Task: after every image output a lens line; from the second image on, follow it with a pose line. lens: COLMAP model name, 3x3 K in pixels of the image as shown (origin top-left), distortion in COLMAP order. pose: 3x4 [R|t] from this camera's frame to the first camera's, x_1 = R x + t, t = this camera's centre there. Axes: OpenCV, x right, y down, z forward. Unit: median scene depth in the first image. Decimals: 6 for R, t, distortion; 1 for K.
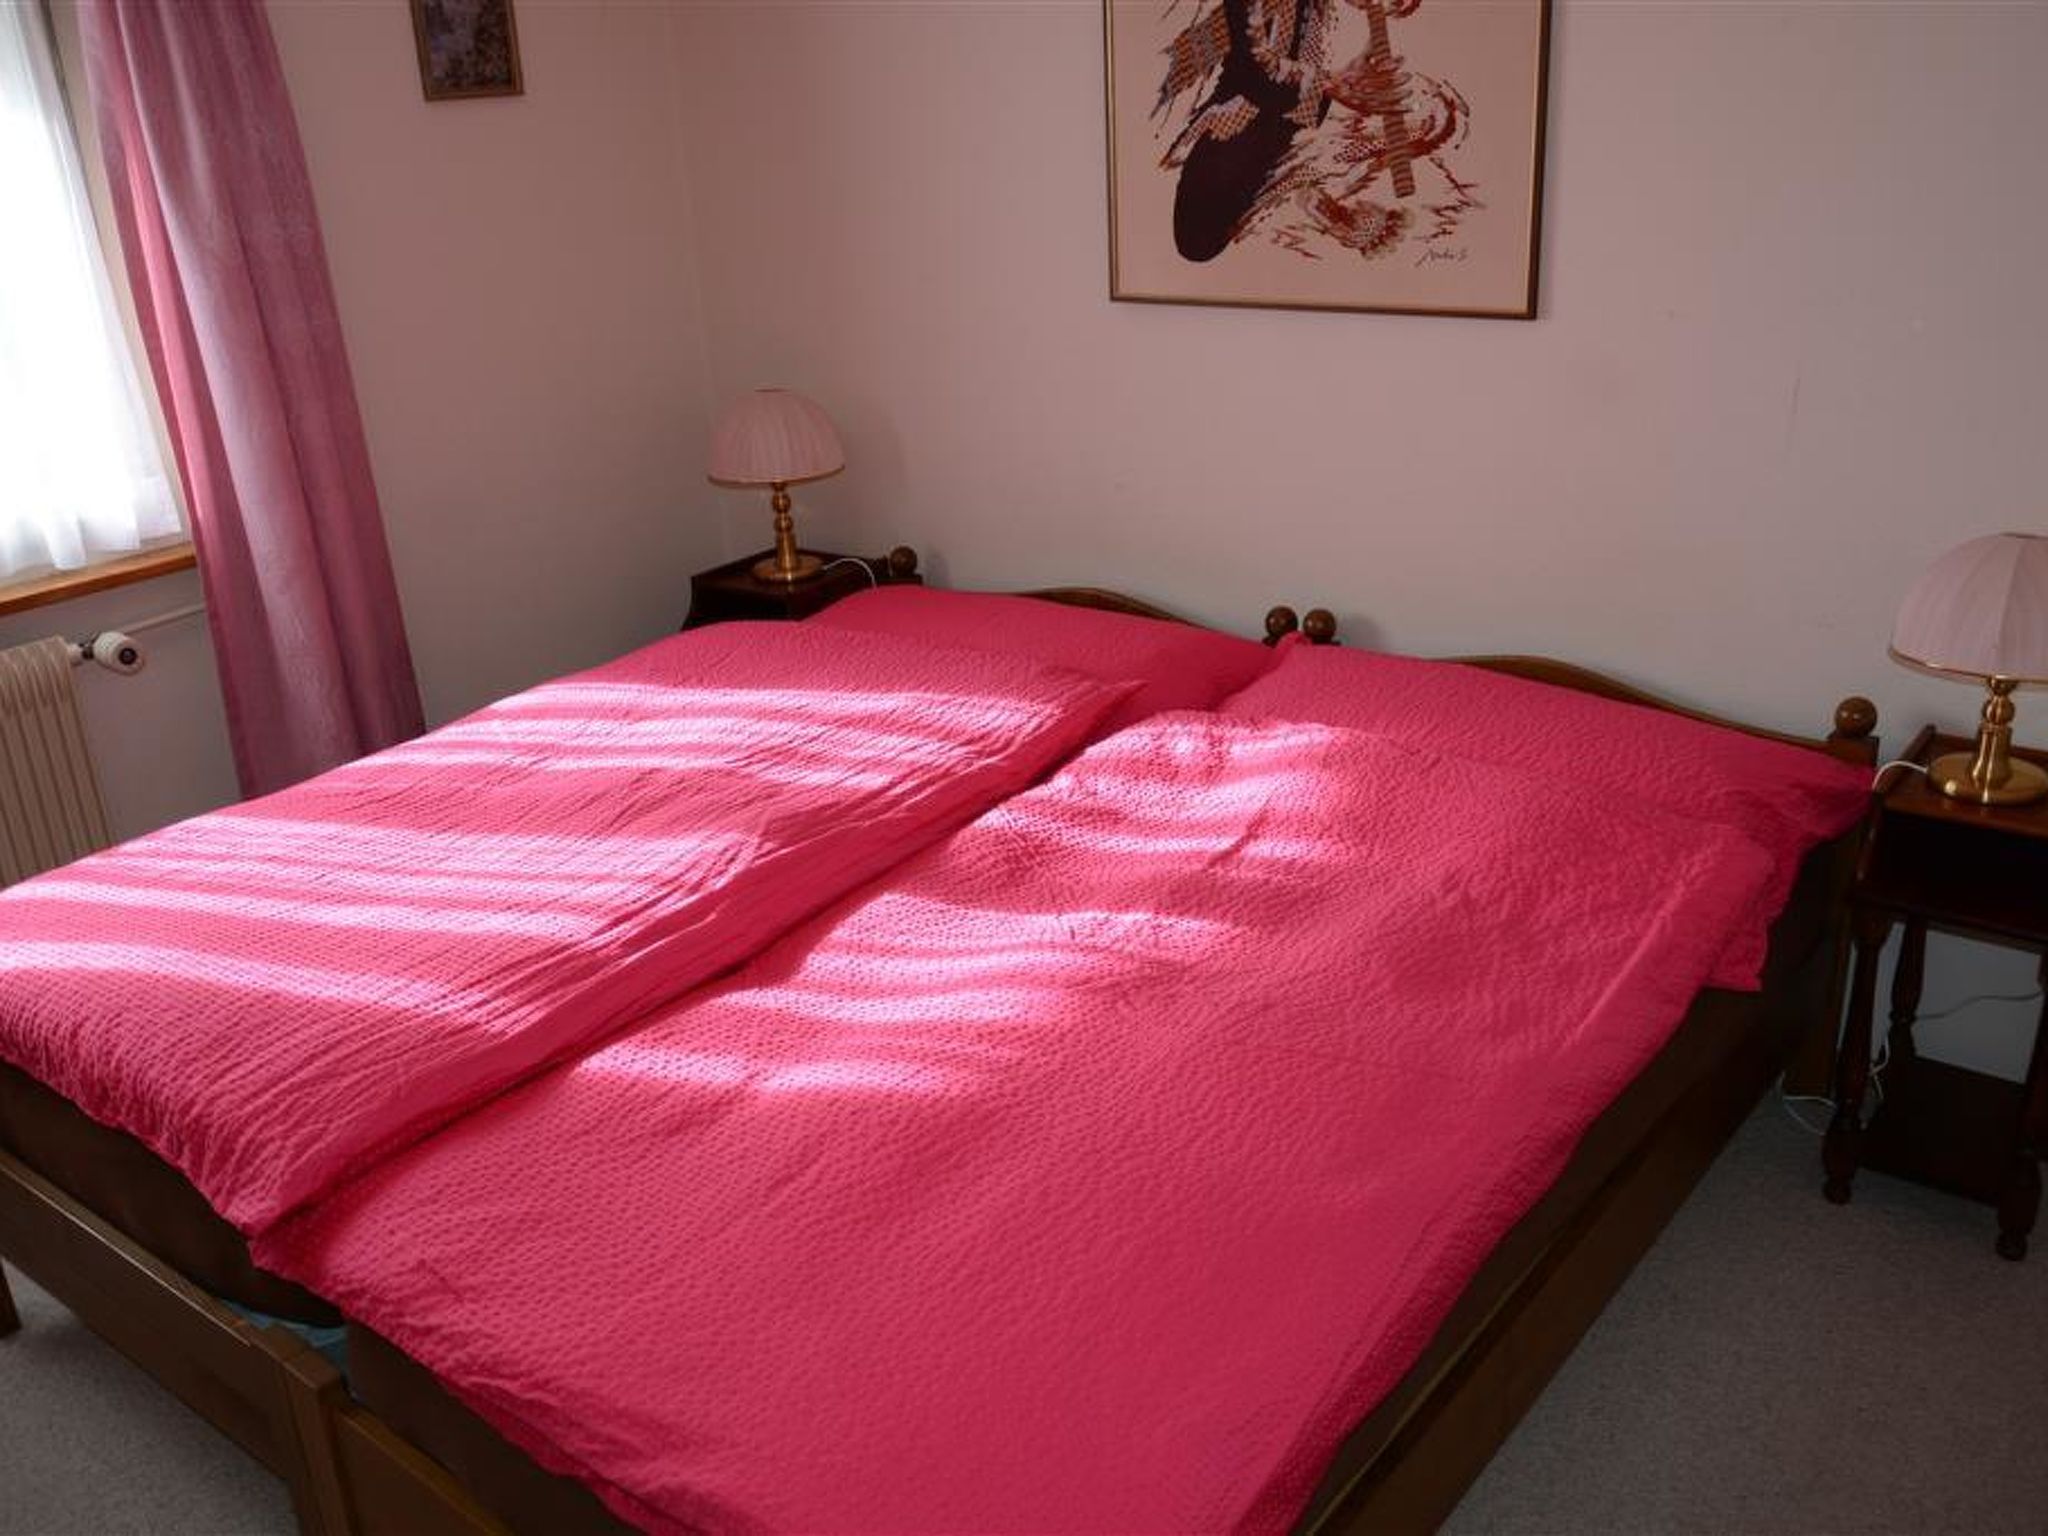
lens RADIAL K [[1780.4, 0, 1024.0], [0, 1780.4, 768.0], [0, 0, 1]] dist [-0.025336, 0.006619]
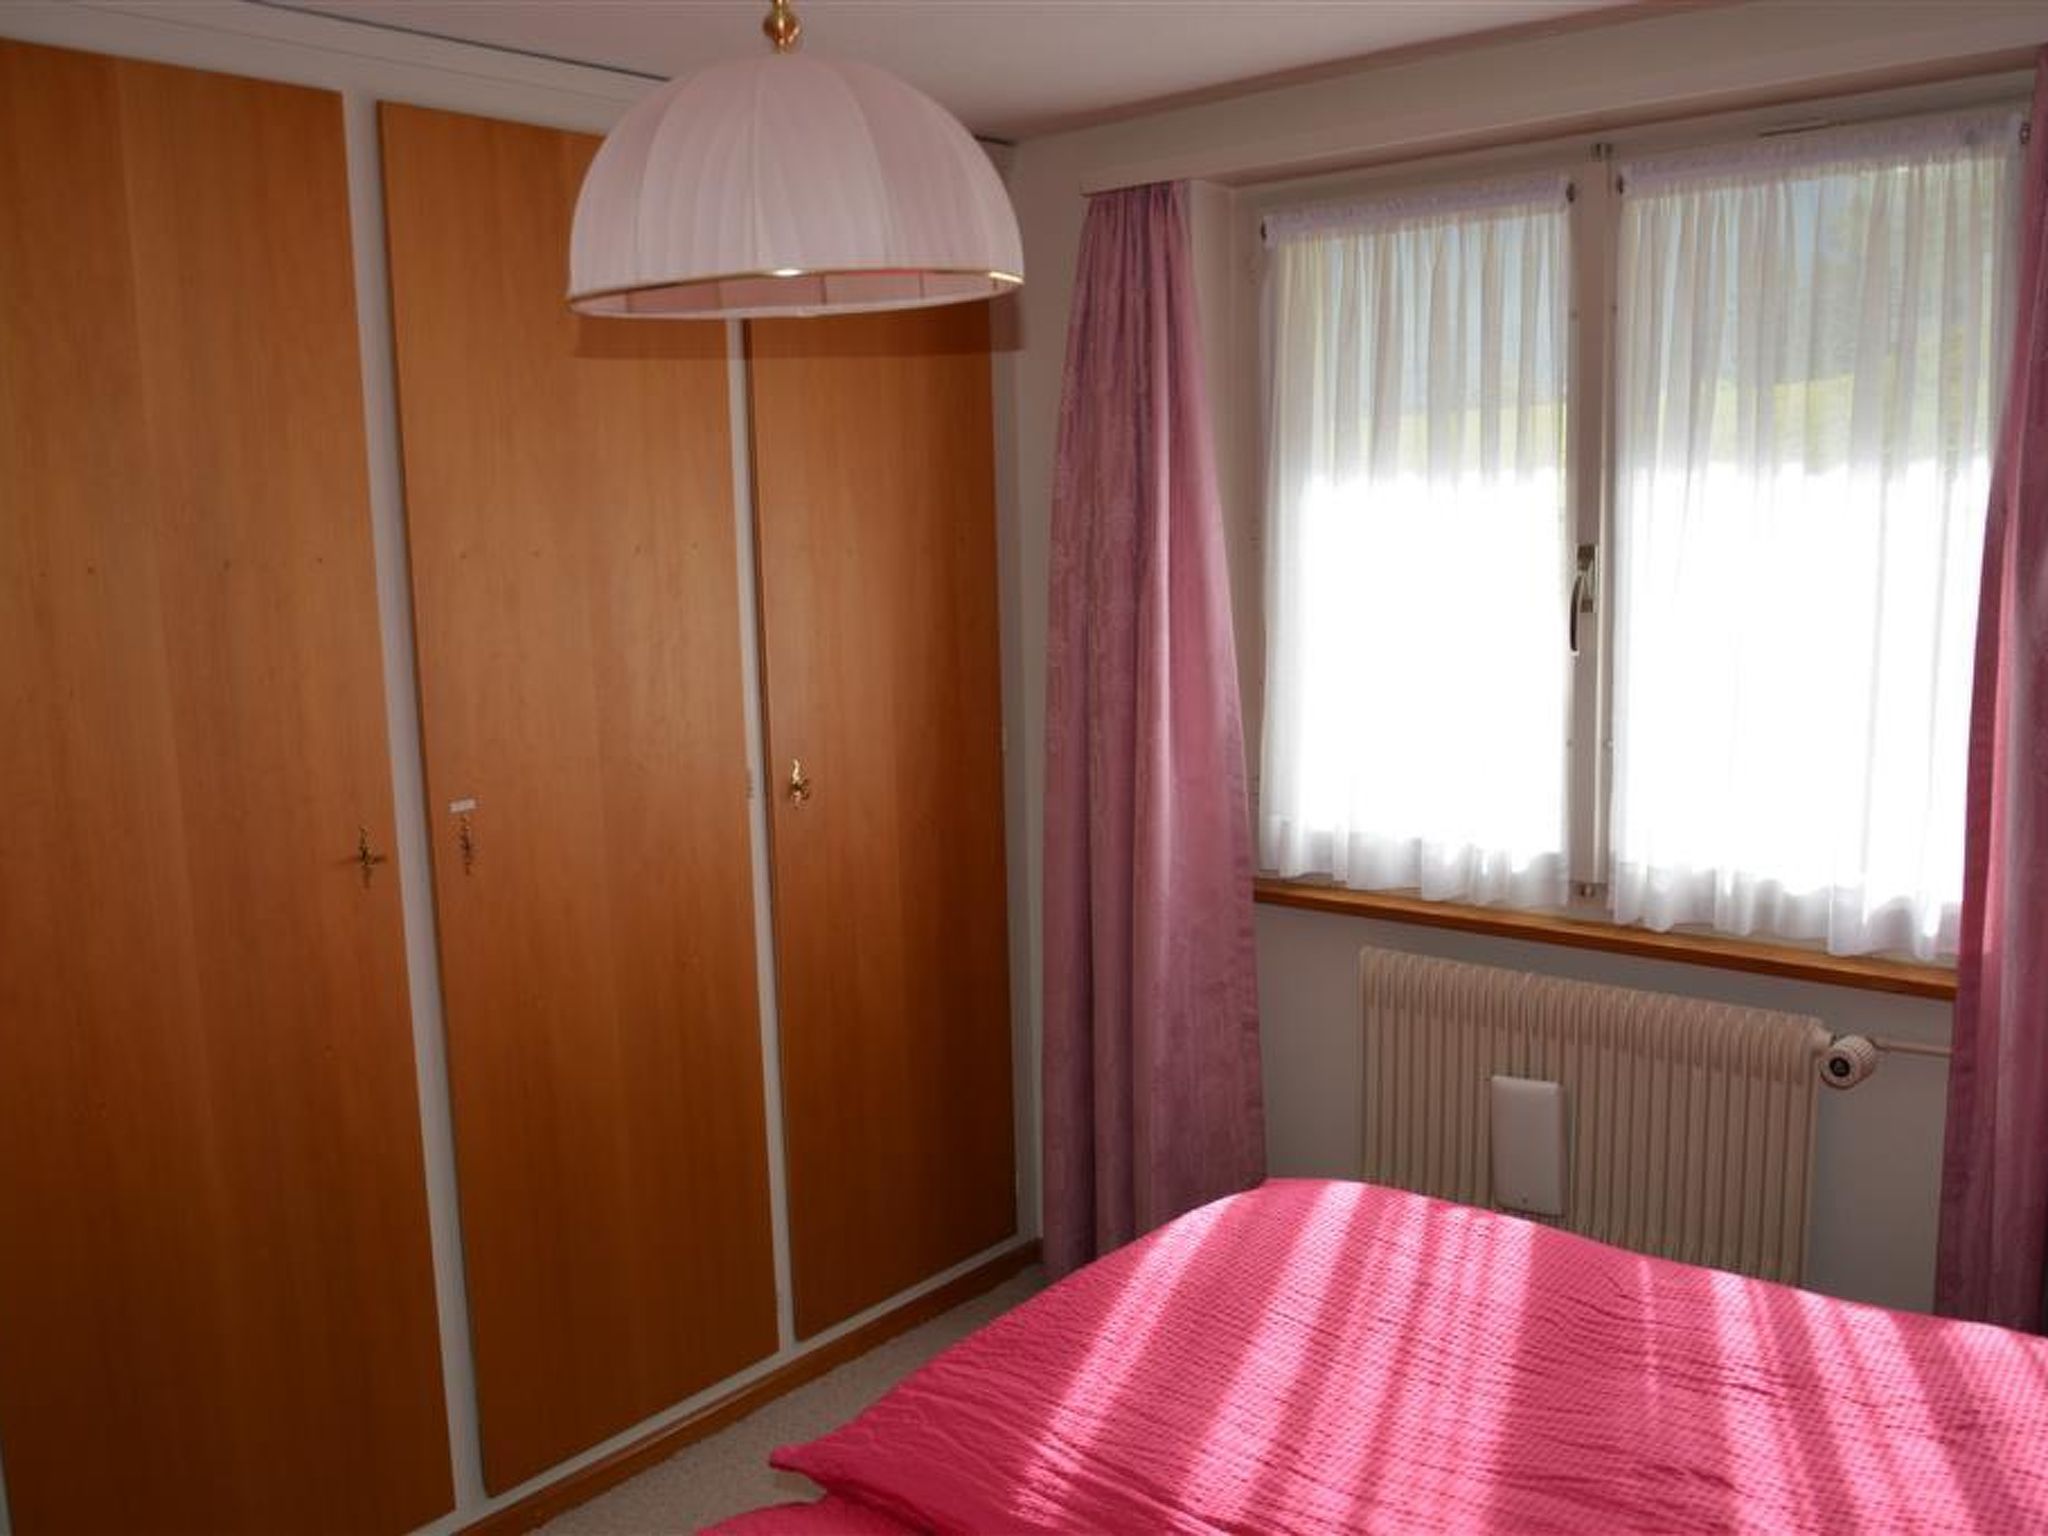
lens RADIAL K [[1780.4, 0, 1024.0], [0, 1780.4, 768.0], [0, 0, 1]] dist [-0.025336, 0.006619]
pose [[-0.041445, 0.204314, -0.978028, 0.339072], [-0.332461, 0.920269, 0.206337, -0.255135], [0.942206, 0.333708, 0.029786, 0.580637]]
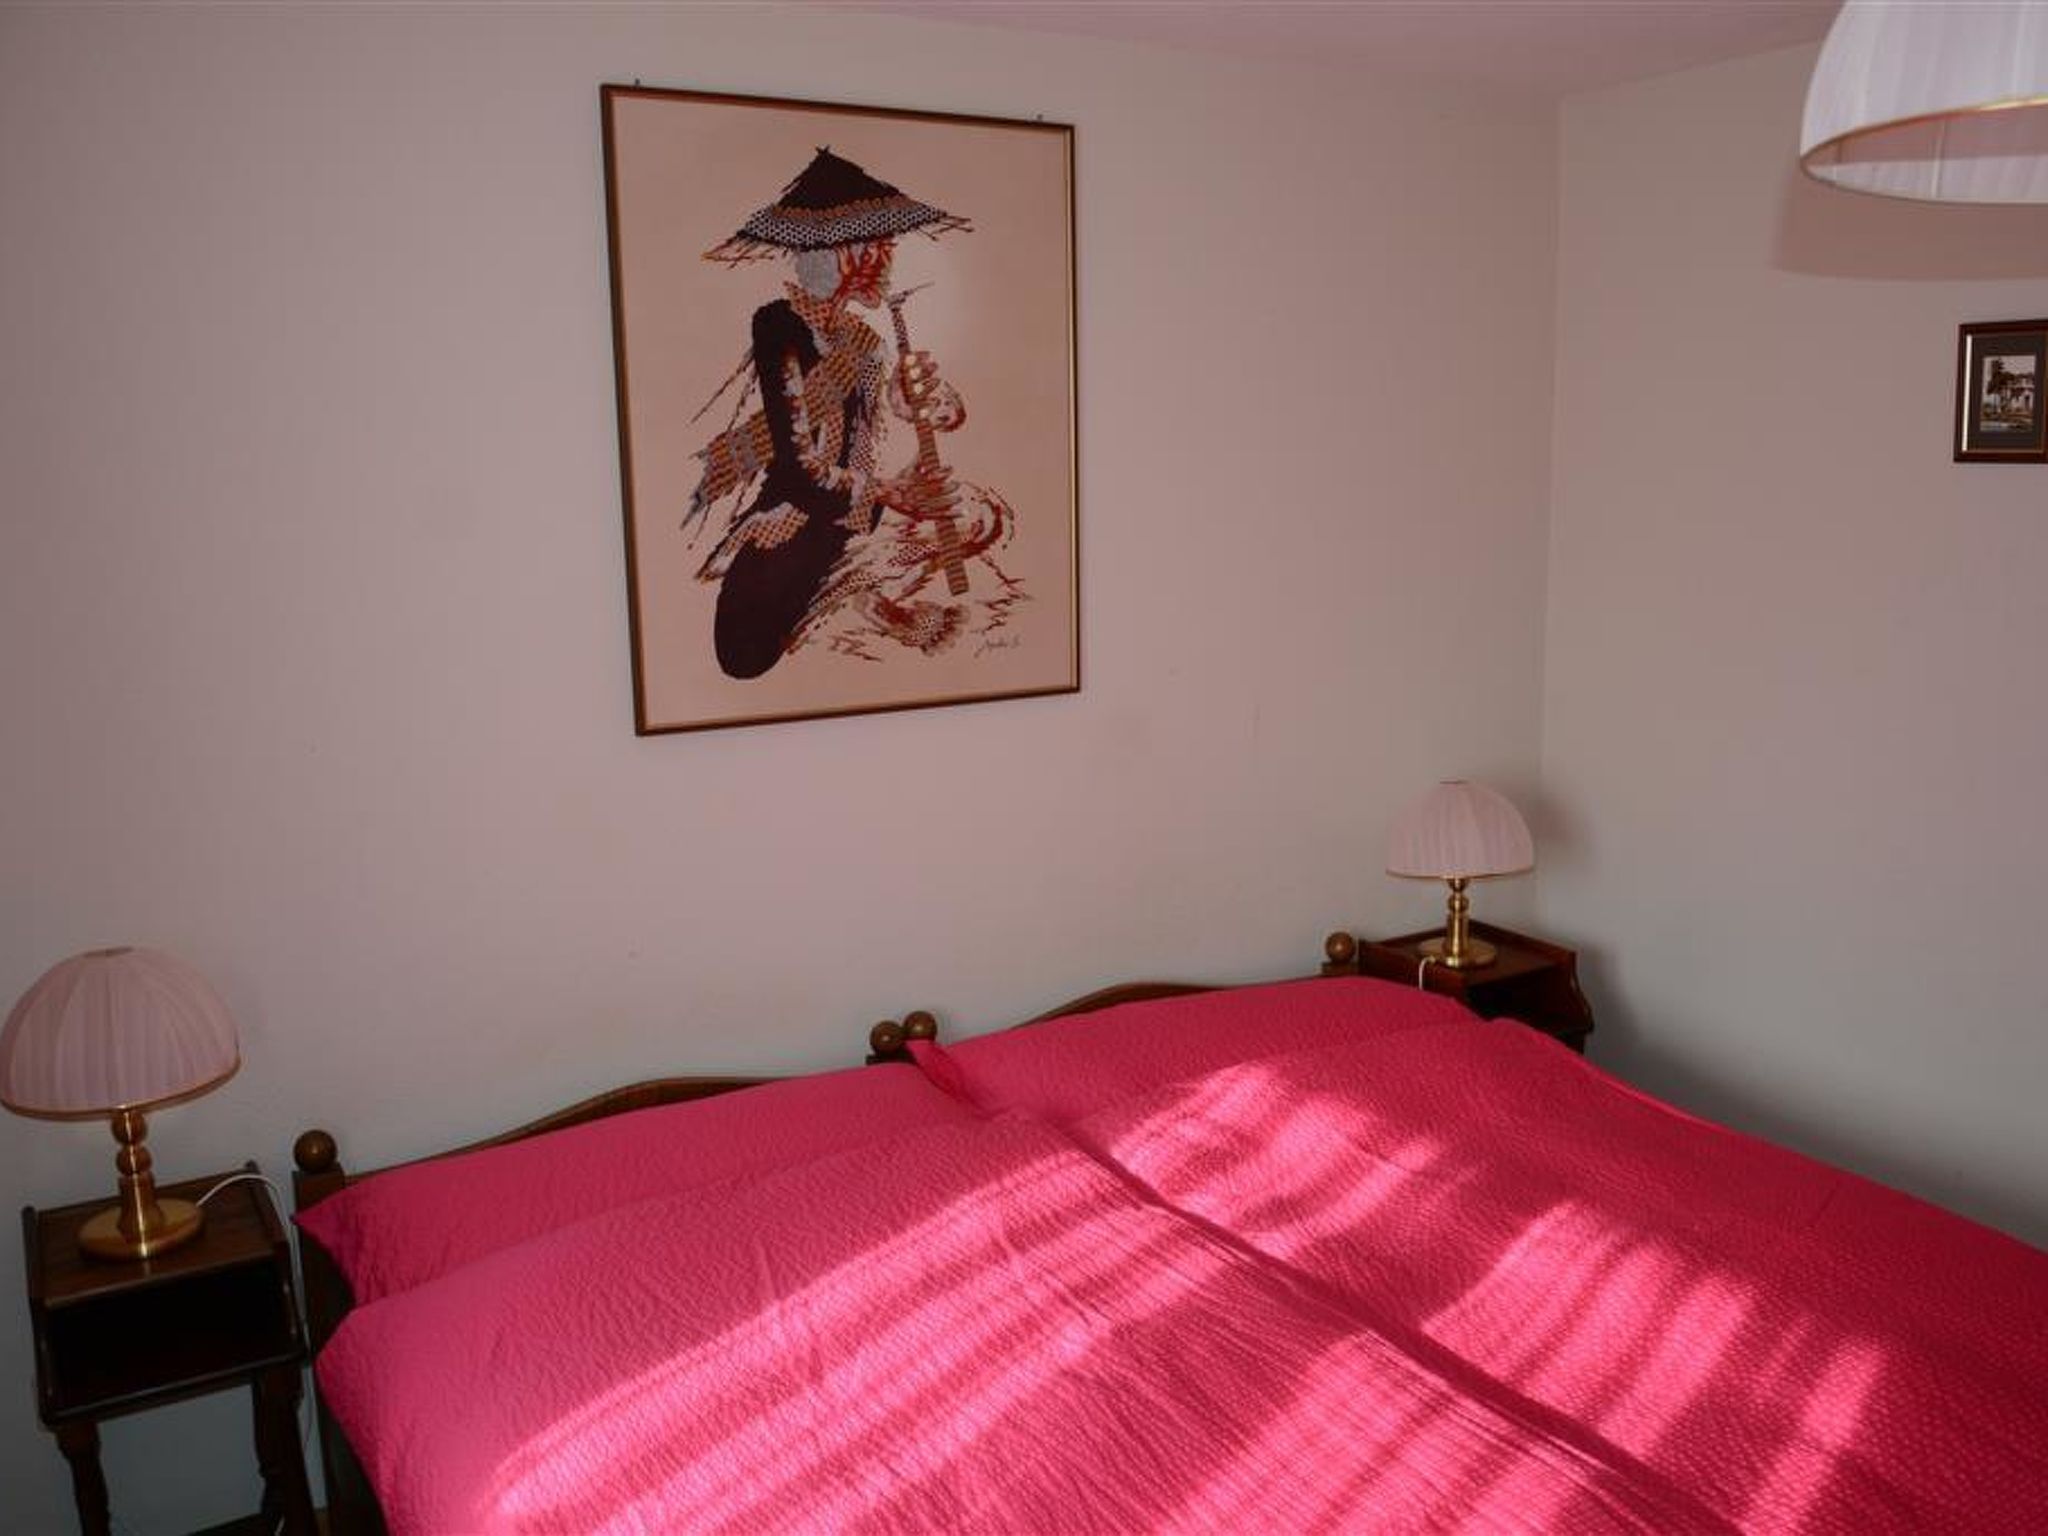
lens RADIAL K [[1780.4, 0, 1024.0], [0, 1780.4, 768.0], [0, 0, 1]] dist [-0.025336, 0.006619]
pose [[0.371430, -0.120097, 0.920661, -0.738825], [0.342947, 0.939221, -0.015840, -0.194992], [-0.862802, 0.321621, 0.390042, 0.587267]]
